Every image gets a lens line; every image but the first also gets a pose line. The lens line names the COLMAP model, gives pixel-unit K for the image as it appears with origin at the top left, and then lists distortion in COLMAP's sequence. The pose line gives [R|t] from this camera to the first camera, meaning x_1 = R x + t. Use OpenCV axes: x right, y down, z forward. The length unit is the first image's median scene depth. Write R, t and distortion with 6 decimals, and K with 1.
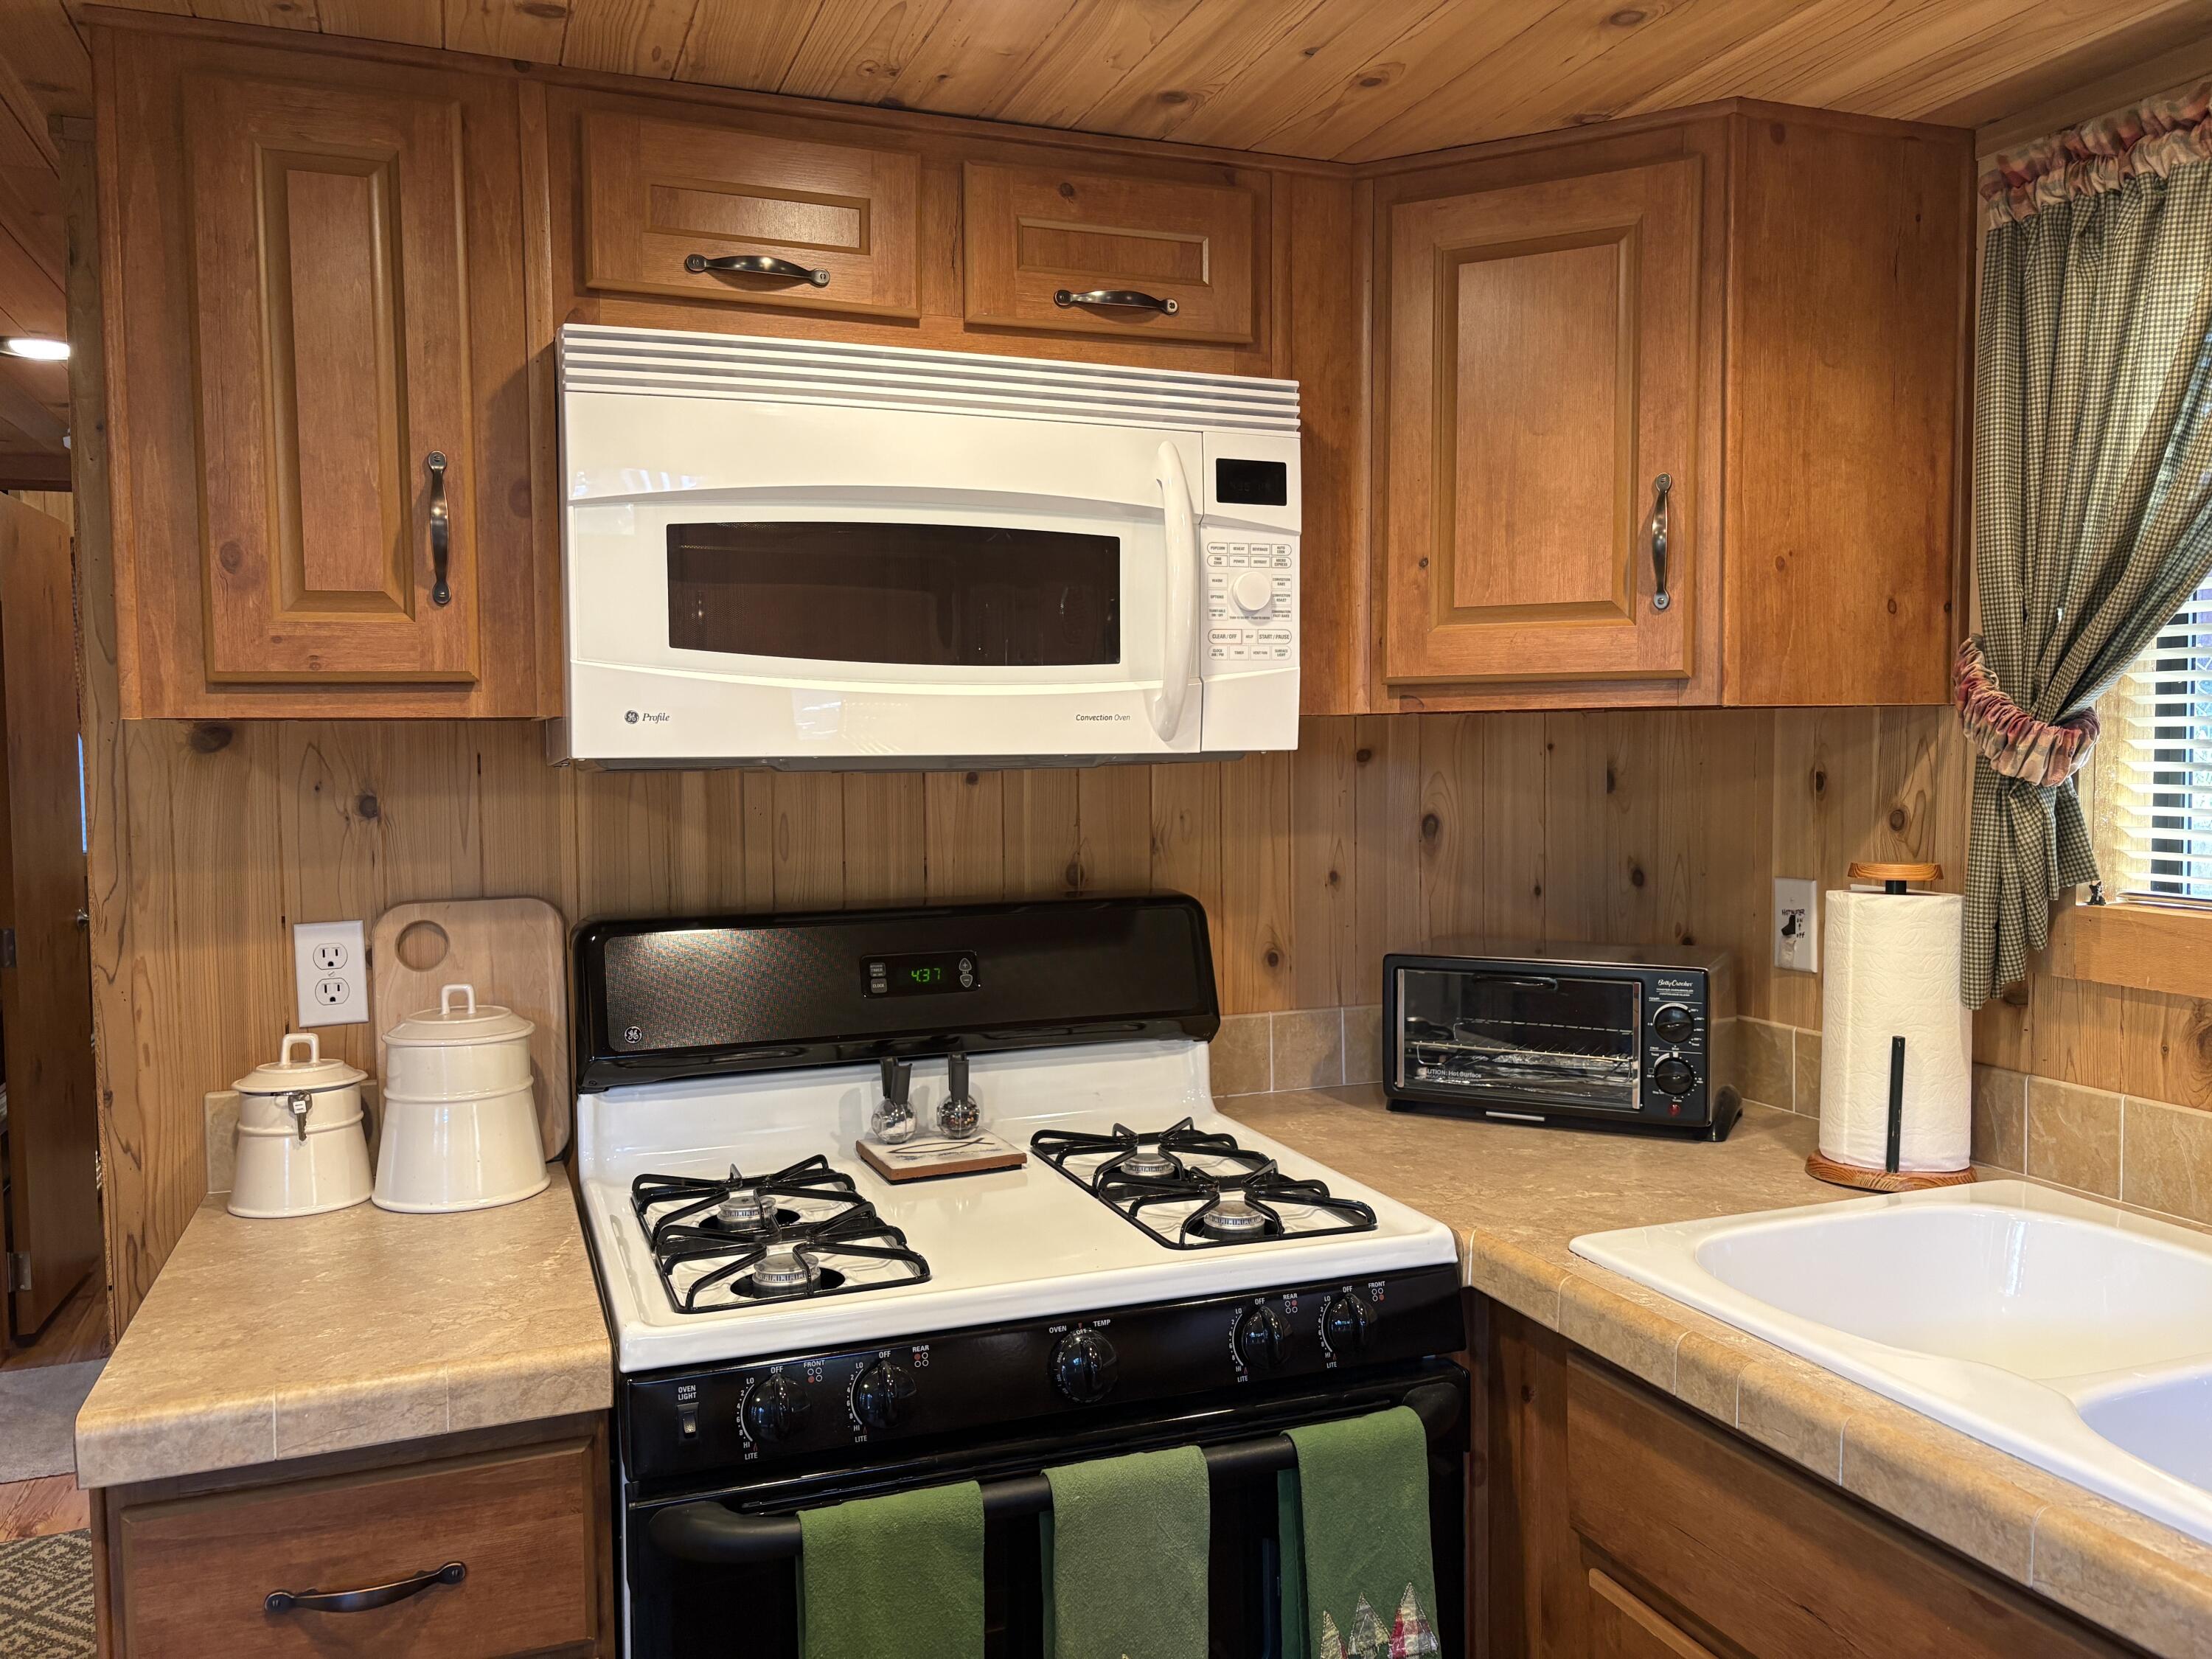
lens RADIAL K [[1672.3, 0, 1102.7], [0, 1672.3, 823.5], [0, 0, 1]] dist [0.051626, -0.057584]
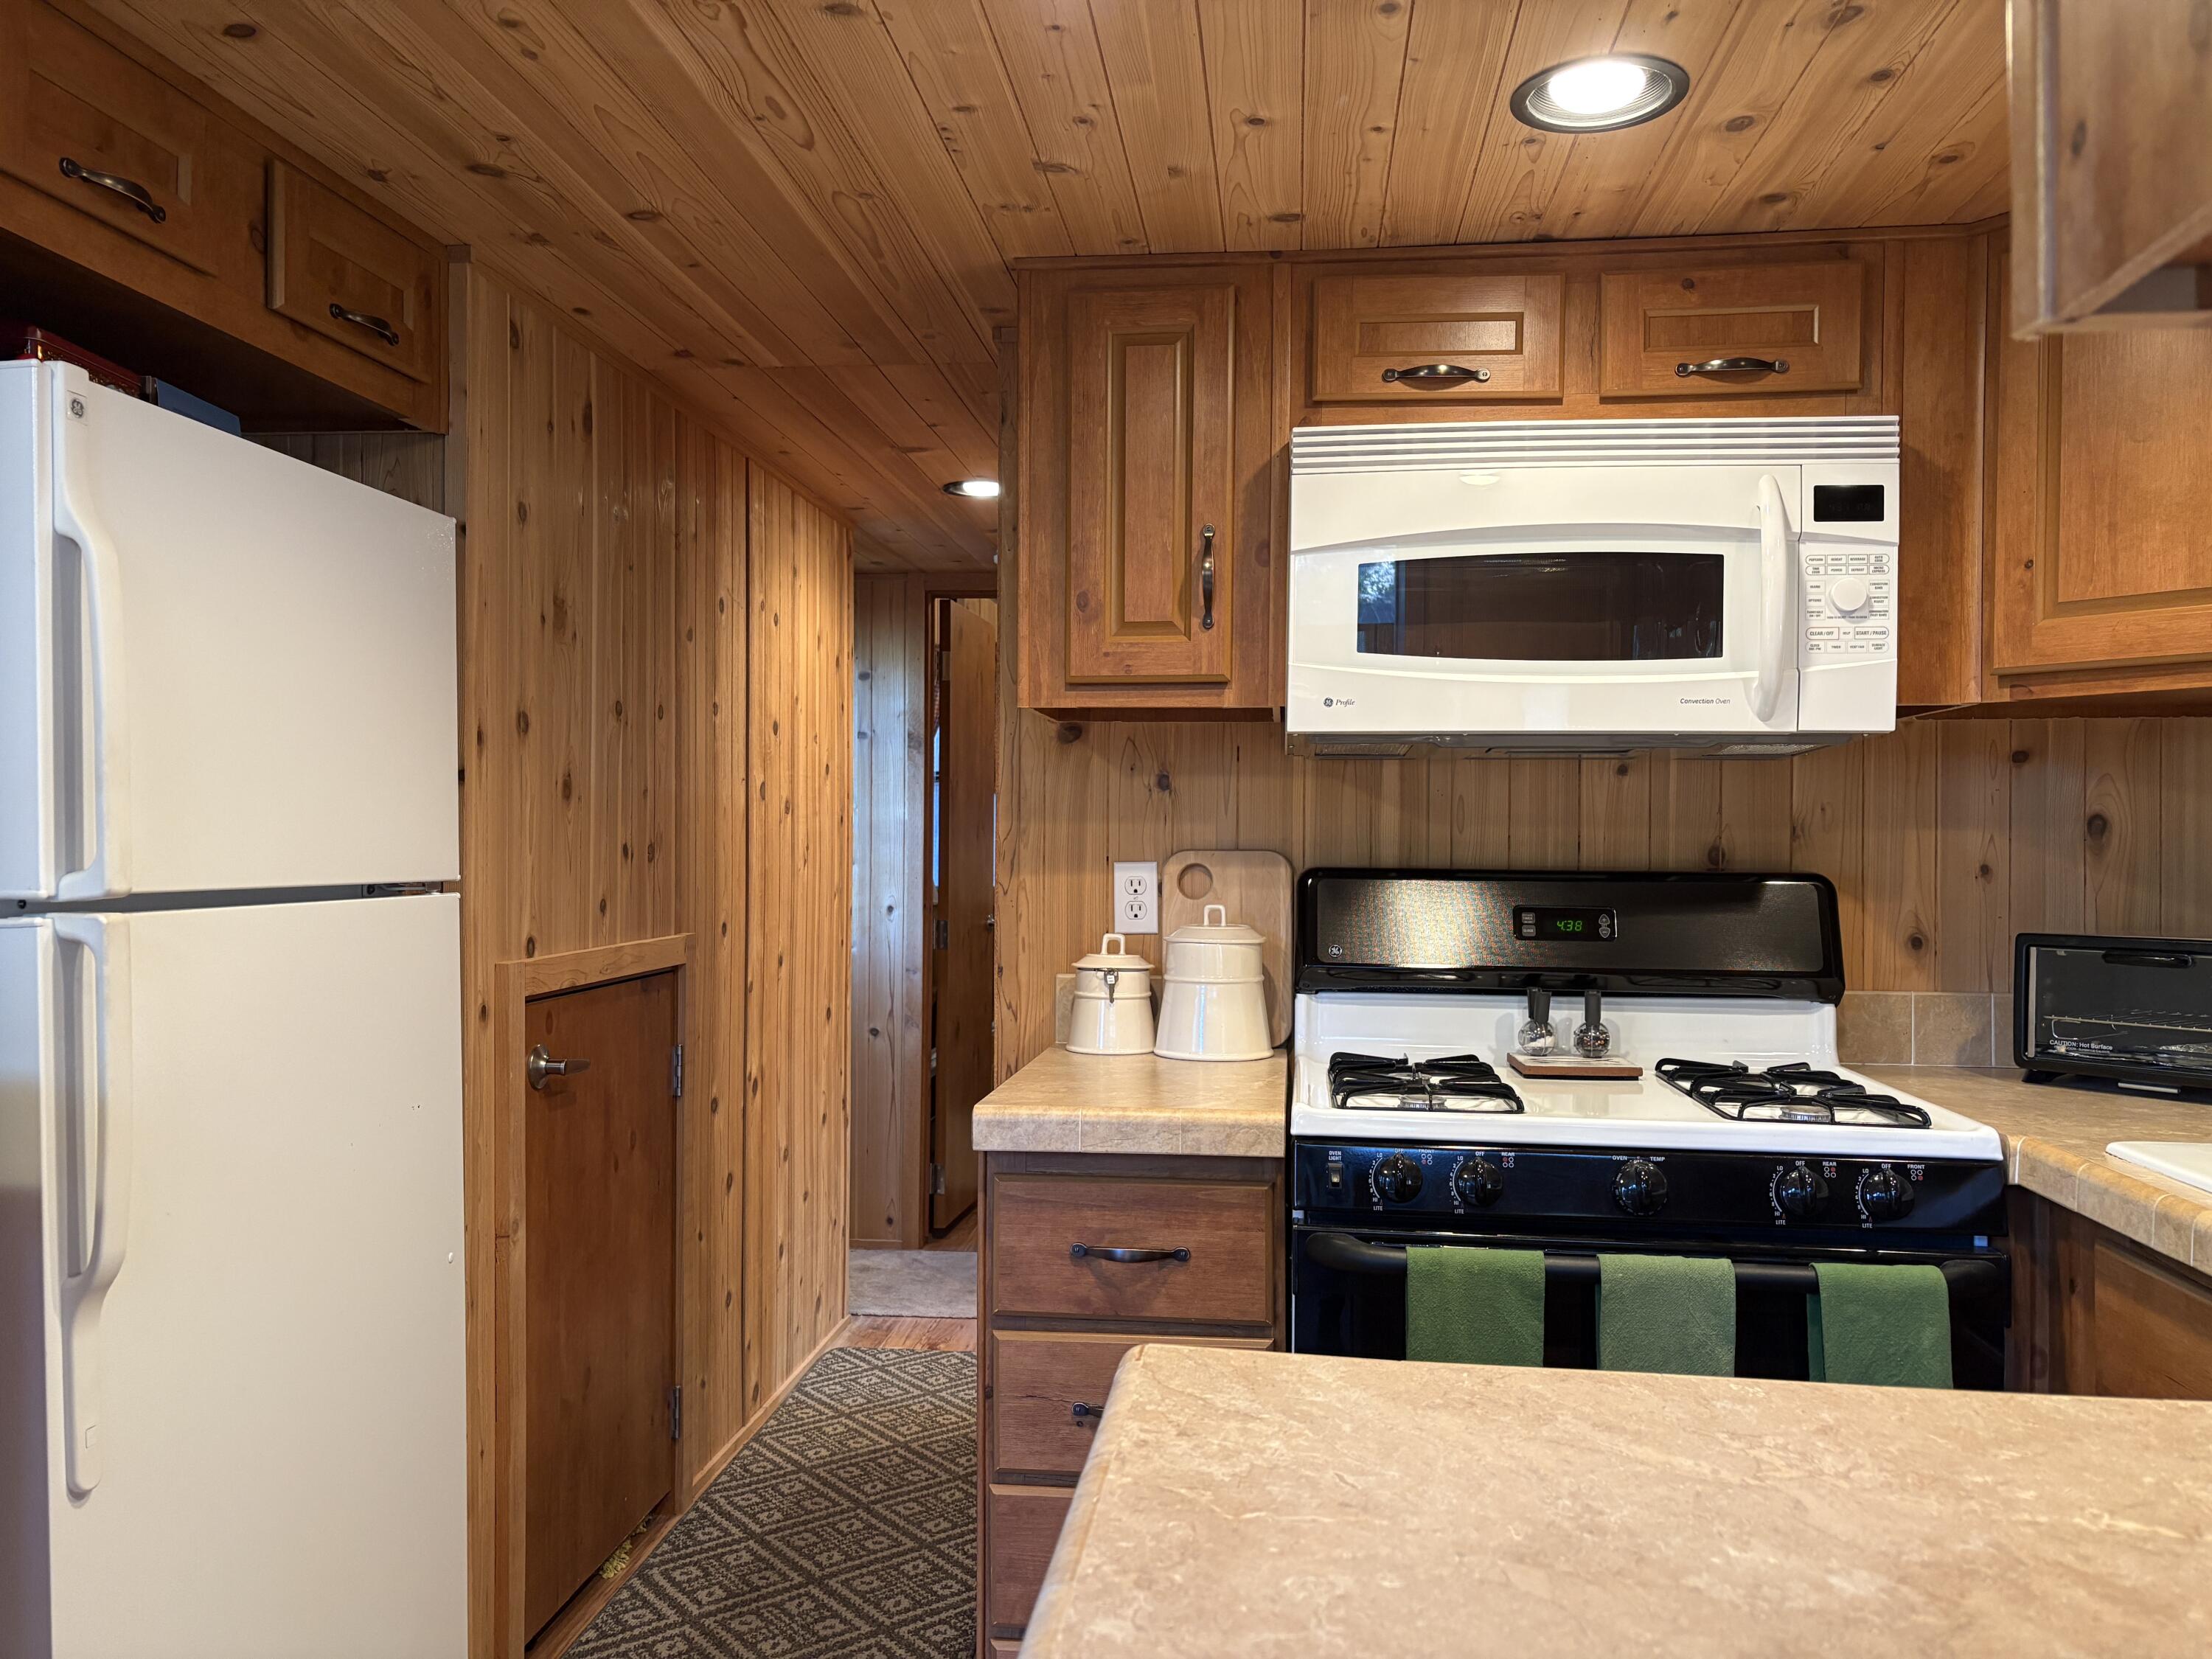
lens RADIAL K [[1672.3, 0, 1100.9], [0, 1672.3, 832.1], [0, 0, 1]] dist [0.051626, -0.057584]
pose [[0.887059, 0.014762, -0.461420, 0.176691], [-0.040492, 0.998124, -0.045912, 0.105097], [0.459877, 0.059410, 0.885993, -0.283955]]
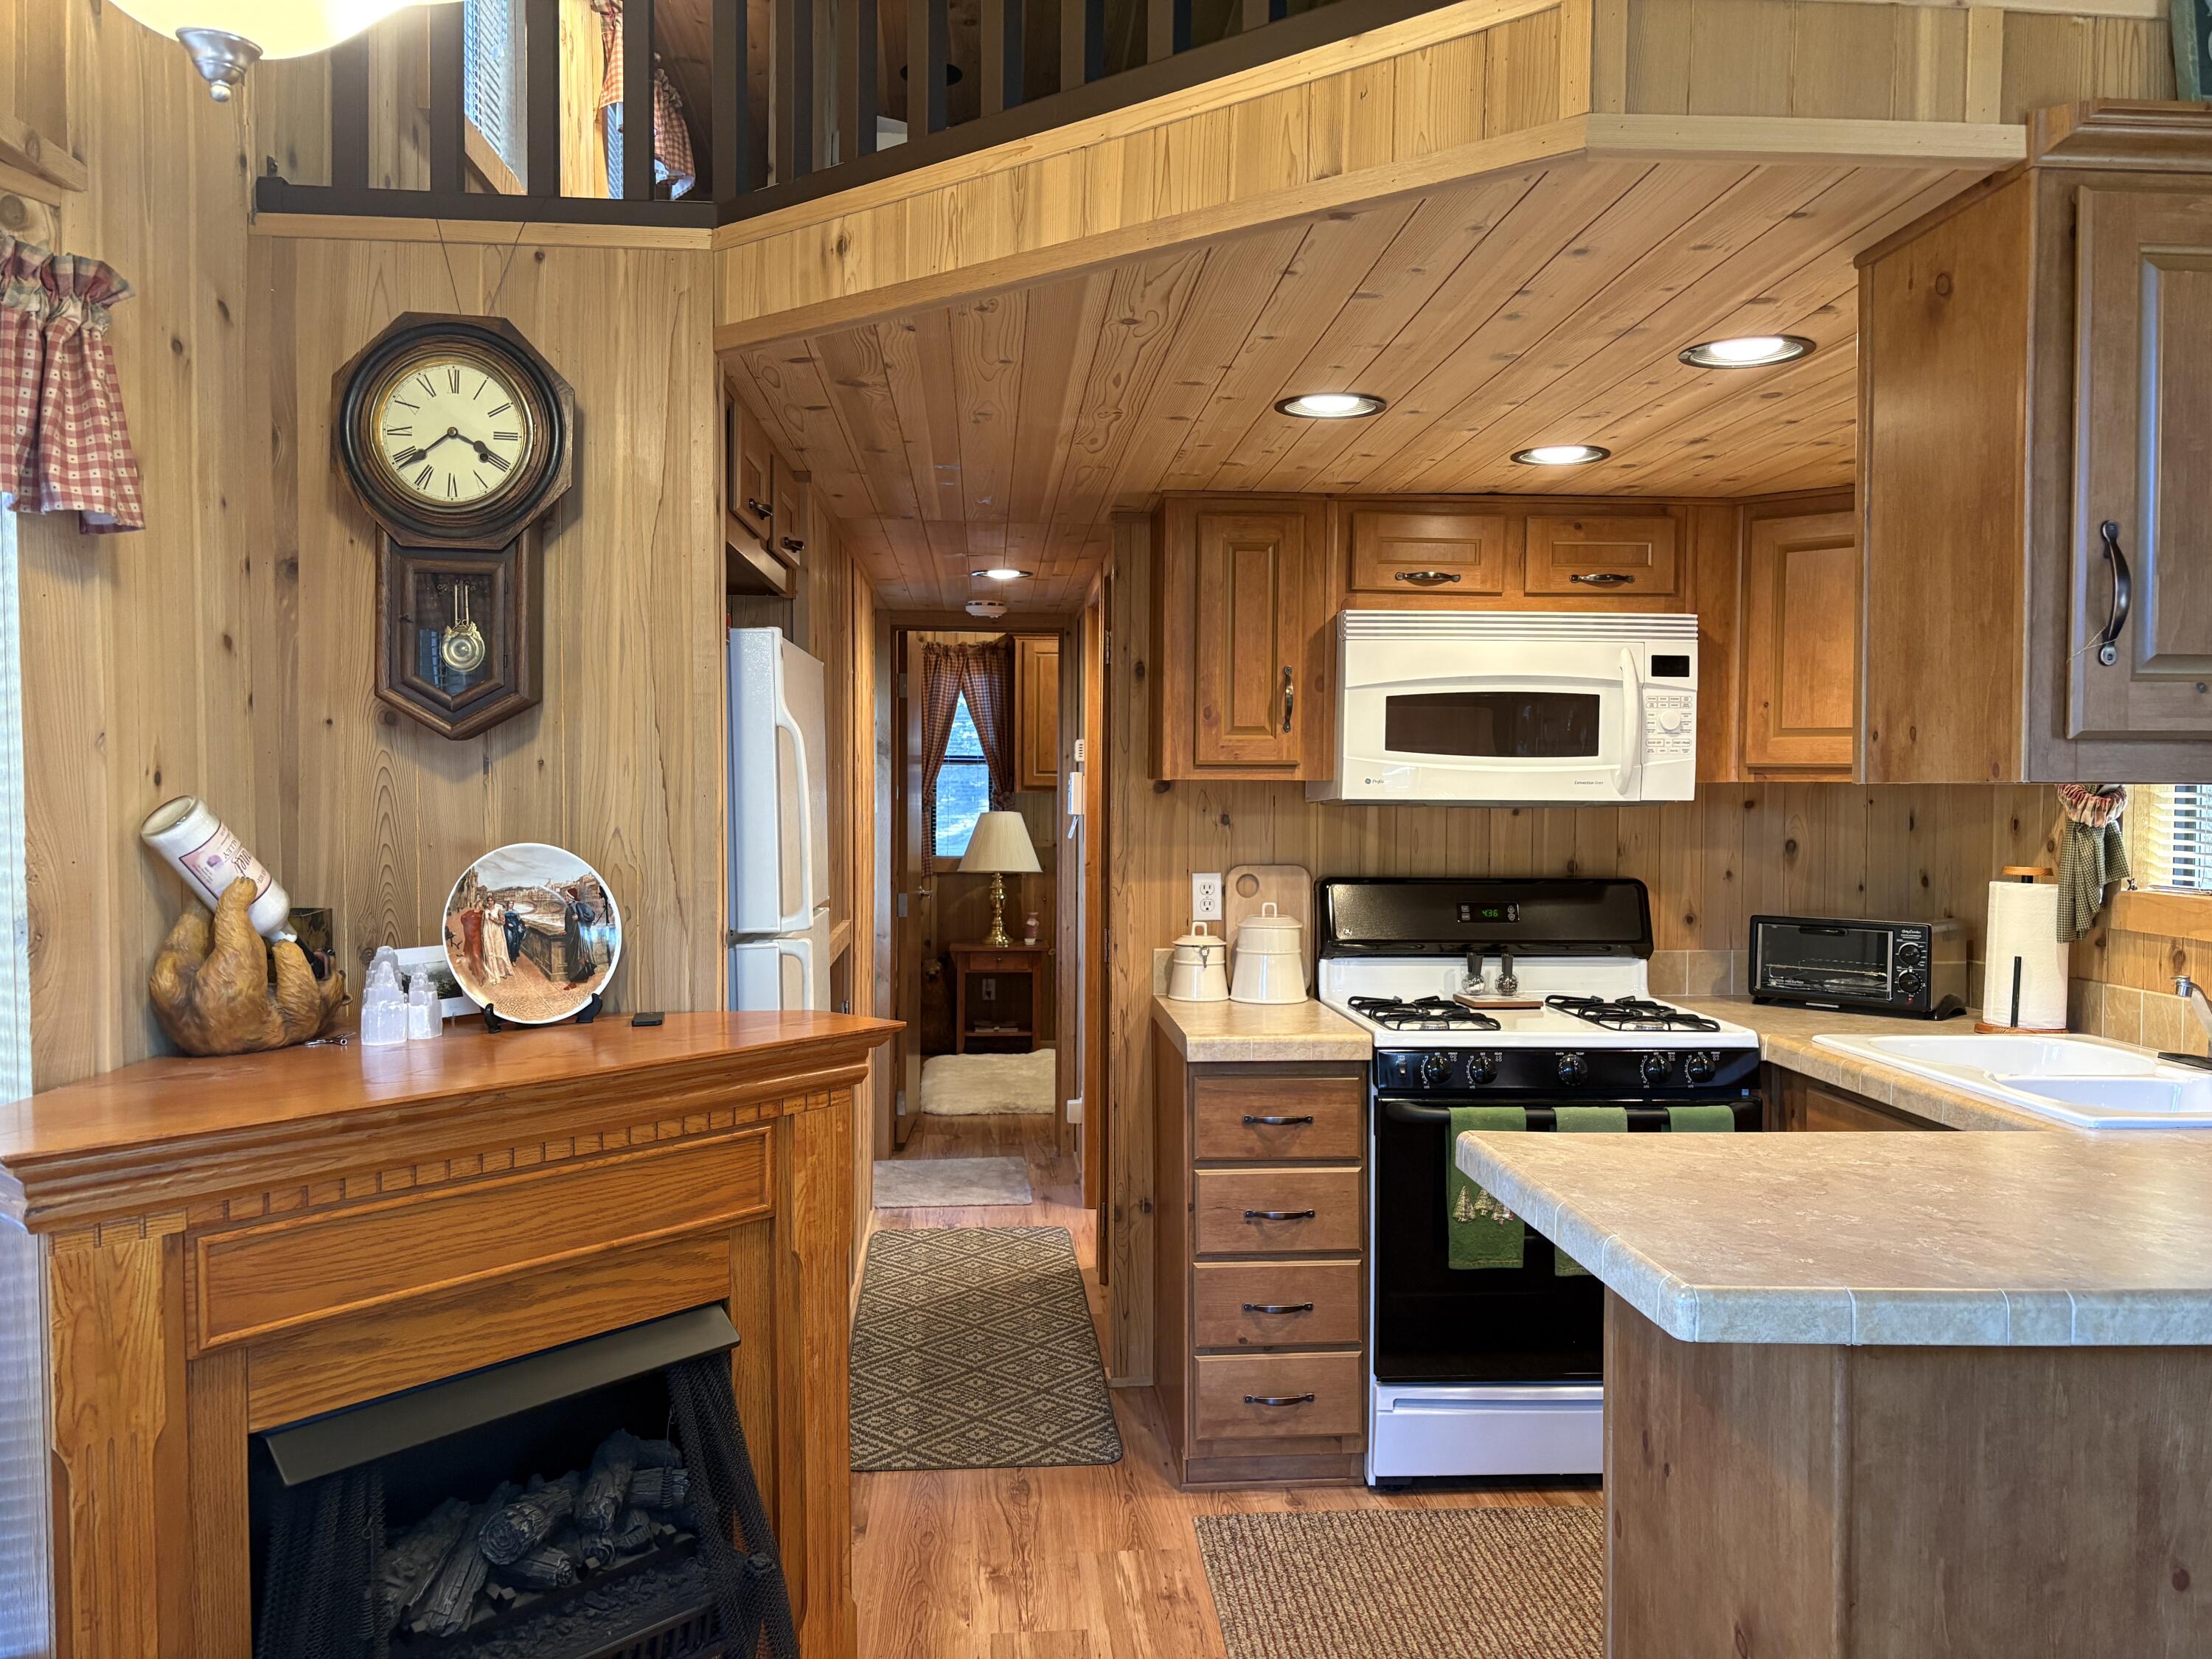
lens RADIAL K [[1672.3, 0, 1111.4], [0, 1672.3, 828.8], [0, 0, 1]] dist [0.051626, -0.057584]
pose [[0.958315, 0.023758, -0.284723, 0.027035], [-0.030033, 0.999392, -0.017692, 0.046050], [0.284130, 0.025506, 0.958446, -1.125950]]
